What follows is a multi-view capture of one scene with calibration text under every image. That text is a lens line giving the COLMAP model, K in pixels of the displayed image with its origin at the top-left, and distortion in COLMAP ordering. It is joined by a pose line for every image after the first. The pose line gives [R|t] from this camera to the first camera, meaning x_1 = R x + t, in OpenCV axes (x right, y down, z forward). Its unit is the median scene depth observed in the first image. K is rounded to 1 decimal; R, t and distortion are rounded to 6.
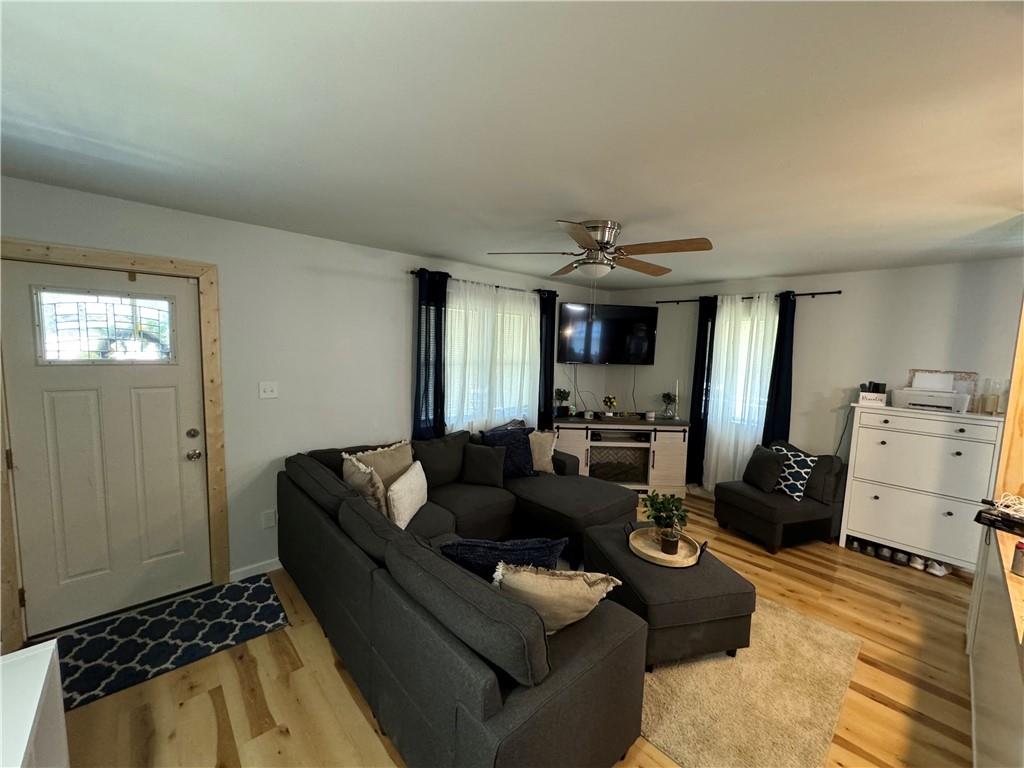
lens RADIAL K [[406.9, 0, 512.6], [0, 406.9, 384.6], [0, 0, 1]] dist [-0.001223, 0.000197]
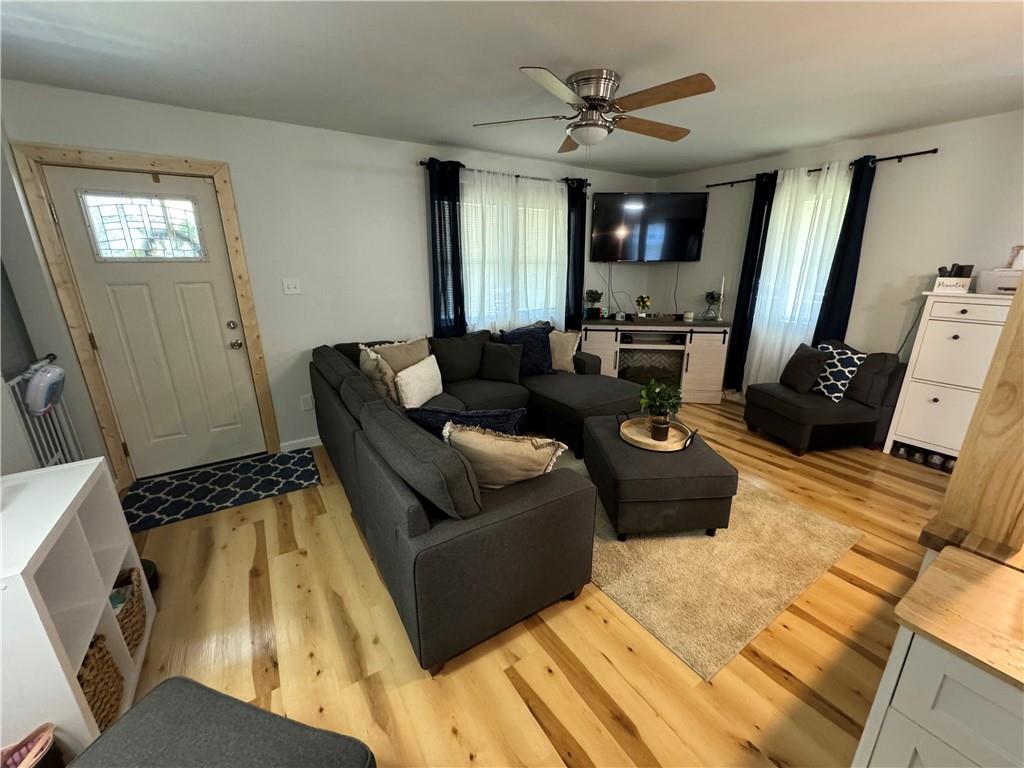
lens RADIAL K [[406.9, 0, 512.6], [0, 406.9, 384.6], [0, 0, 1]] dist [-0.001223, 0.000197]
pose [[0.984929, 0.016531, -0.172166, 0.160096], [0.017045, 0.981299, 0.191732, 0.066924], [0.172116, -0.191777, 0.966229, 0.000553]]
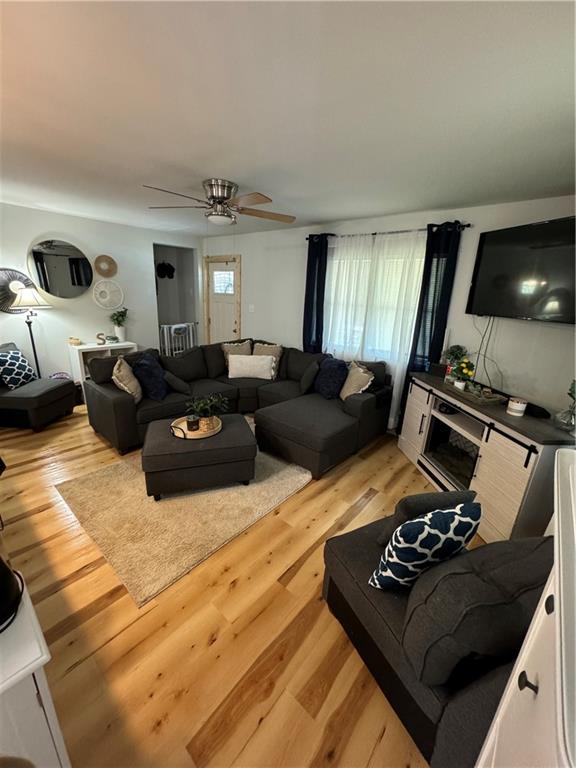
lens RADIAL K [[305.2, 0, 287.4], [0, 305.2, 384.2], [0, 0, 1]] dist [-0.001223, 0.000197]
pose [[0.118574, 0.265474, -0.956799, 1.098472], [-0.139956, 0.958445, 0.248587, -0.031794], [0.983032, 0.104434, 0.150801, 0.912839]]
